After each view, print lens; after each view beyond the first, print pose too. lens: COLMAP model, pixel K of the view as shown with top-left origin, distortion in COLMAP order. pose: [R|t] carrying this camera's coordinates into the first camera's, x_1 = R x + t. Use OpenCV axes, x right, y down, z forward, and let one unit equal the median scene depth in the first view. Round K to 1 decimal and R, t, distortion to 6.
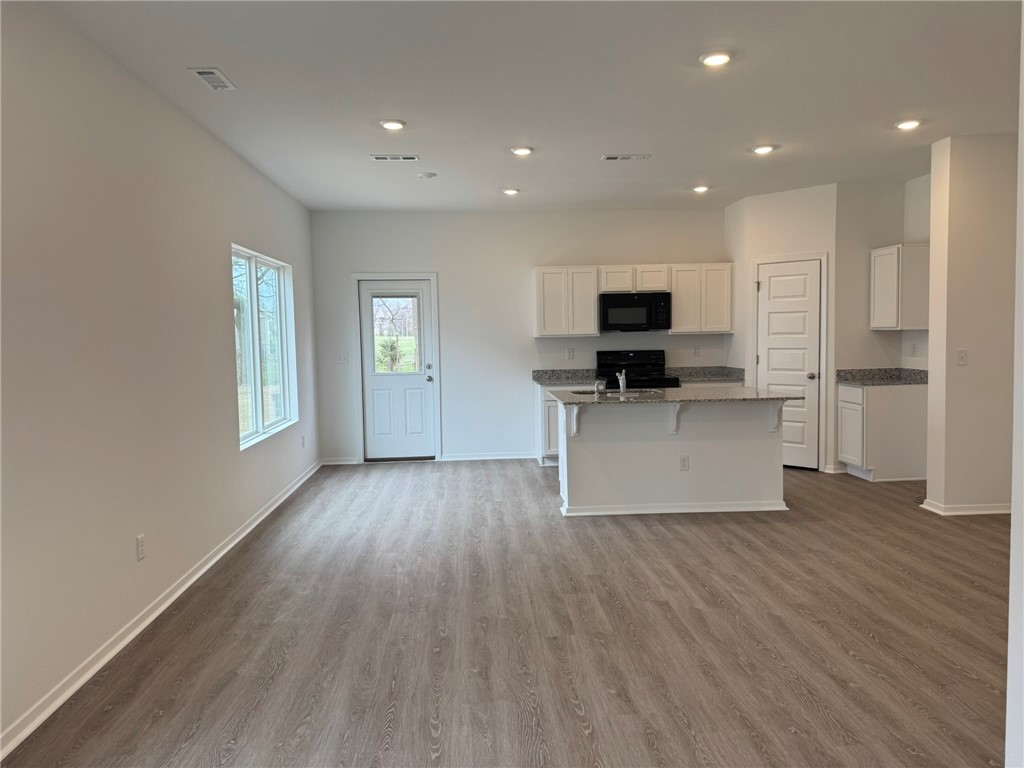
lens RADIAL K [[714.1, 0, 518.1], [0, 714.1, 381.9], [0, 0, 1]] dist [0.073310, -0.081308]
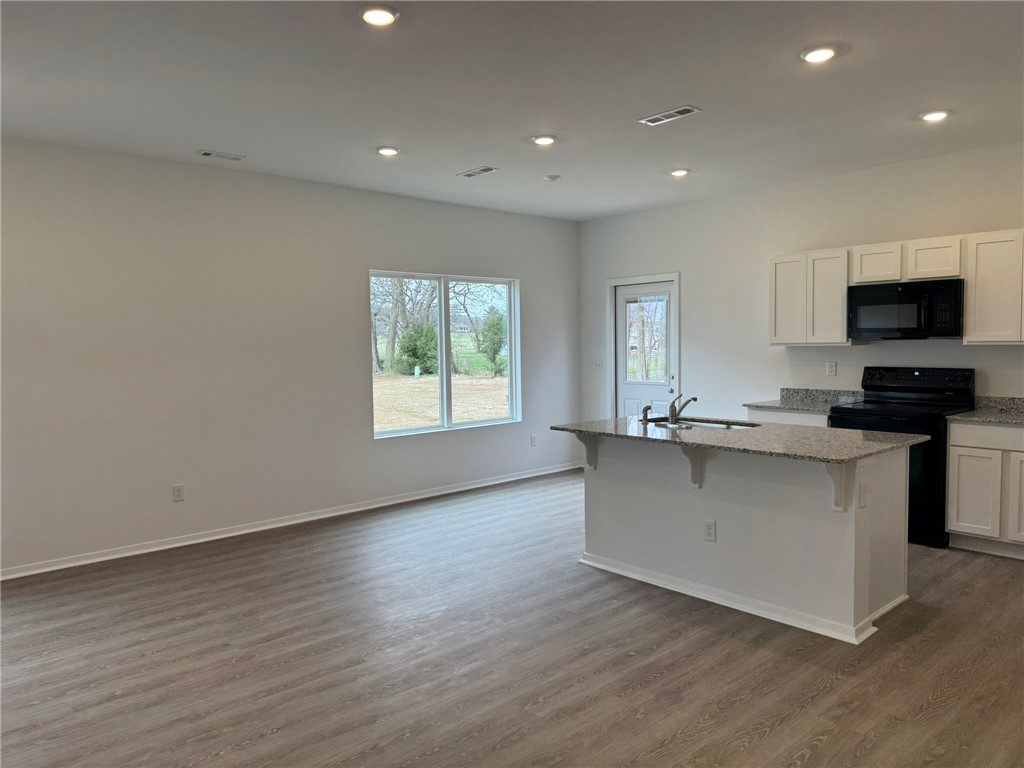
lens RADIAL K [[714.1, 0, 518.1], [0, 714.1, 381.9], [0, 0, 1]] dist [0.073310, -0.081308]
pose [[0.616994, 0.052319, -0.785226, 0.534856], [-0.051297, 0.998339, 0.026212, -0.033462], [0.785294, 0.024107, 0.618654, 0.327203]]
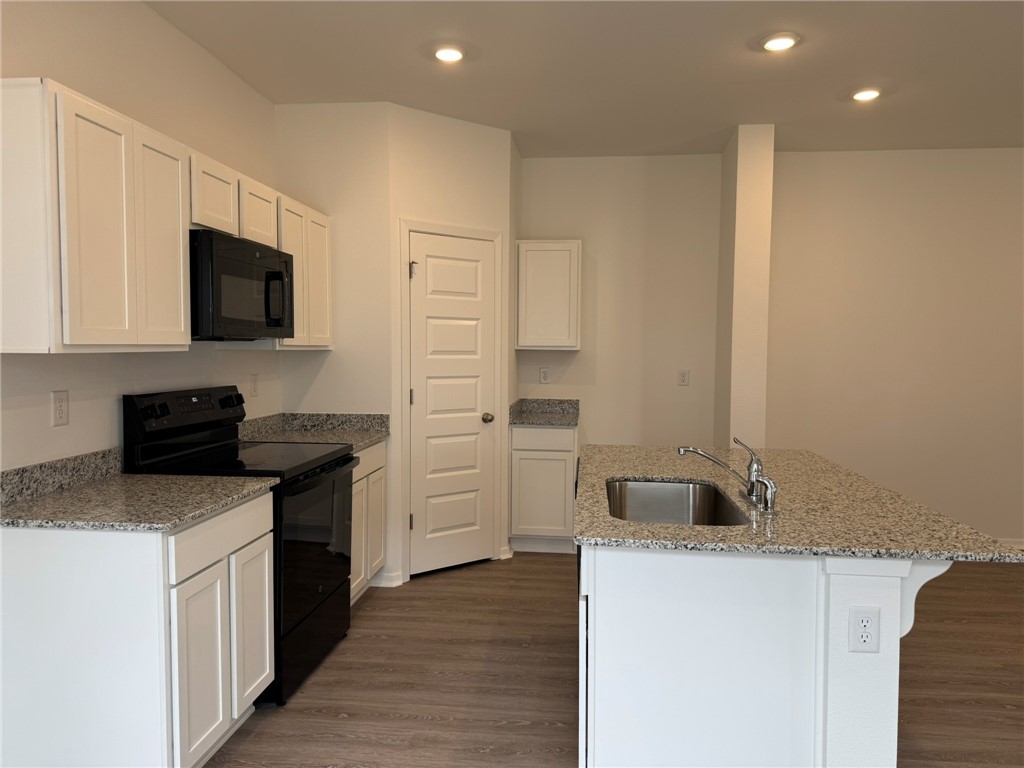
lens RADIAL K [[714.1, 0, 518.1], [0, 714.1, 381.9], [0, 0, 1]] dist [0.073310, -0.081308]
pose [[0.174869, -0.027357, 0.984212, -0.227607], [0.058497, 0.998137, 0.017350, -0.051395], [-0.982852, 0.054539, 0.176144, 0.875661]]
